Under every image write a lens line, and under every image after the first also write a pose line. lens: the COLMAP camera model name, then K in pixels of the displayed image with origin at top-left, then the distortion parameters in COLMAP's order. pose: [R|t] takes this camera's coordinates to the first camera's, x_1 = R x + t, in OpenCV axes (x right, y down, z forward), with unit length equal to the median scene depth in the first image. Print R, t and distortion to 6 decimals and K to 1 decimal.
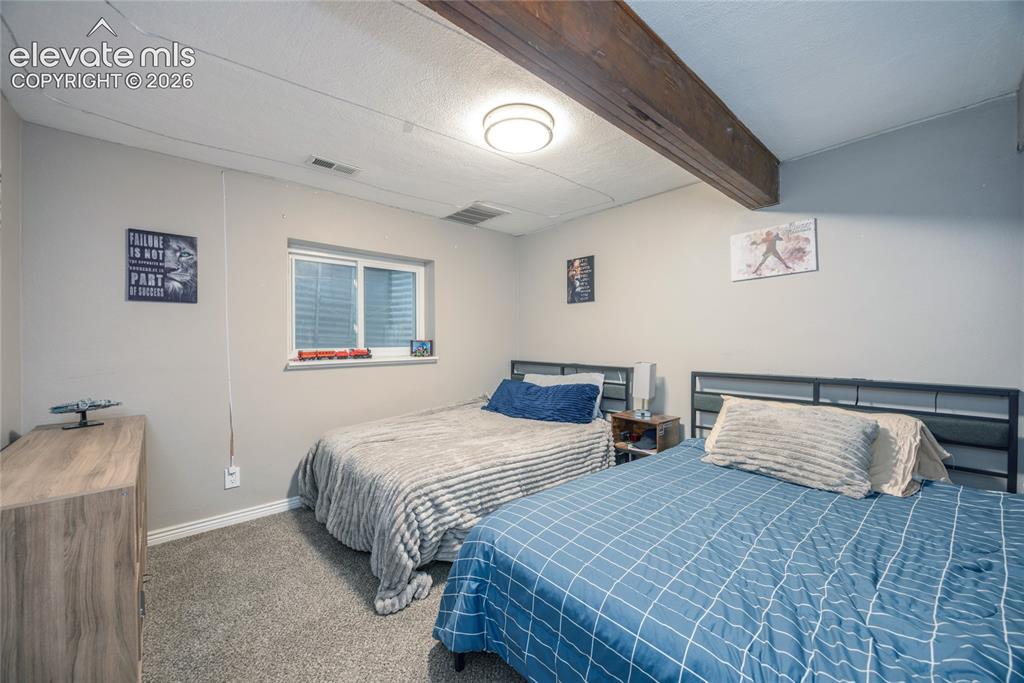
lens RADIAL K [[390.3, 0, 509.9], [0, 390.3, 340.3], [0, 0, 1]] dist [-0.007799, 0.000030]
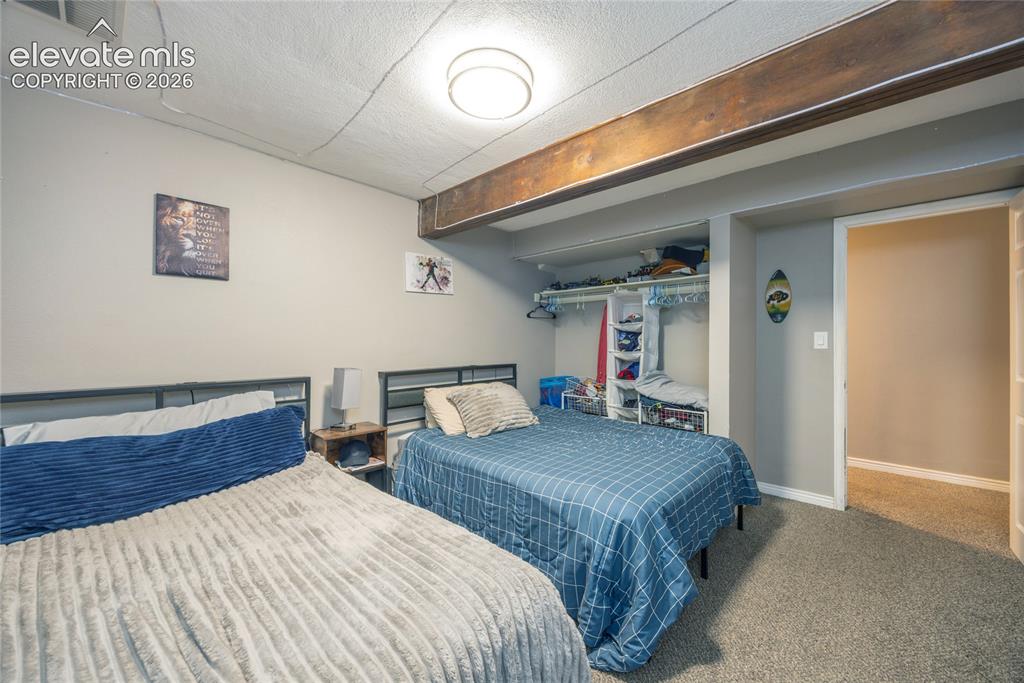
lens RADIAL K [[390.3, 0, 510.0], [0, 390.3, 341.1], [0, 0, 1]] dist [-0.007799, 0.000030]
pose [[-0.110226, 0.005295, 0.993892, -0.654876], [0.005222, 0.999975, -0.004748, 0.004308], [-0.993893, 0.004667, -0.110251, 0.872669]]
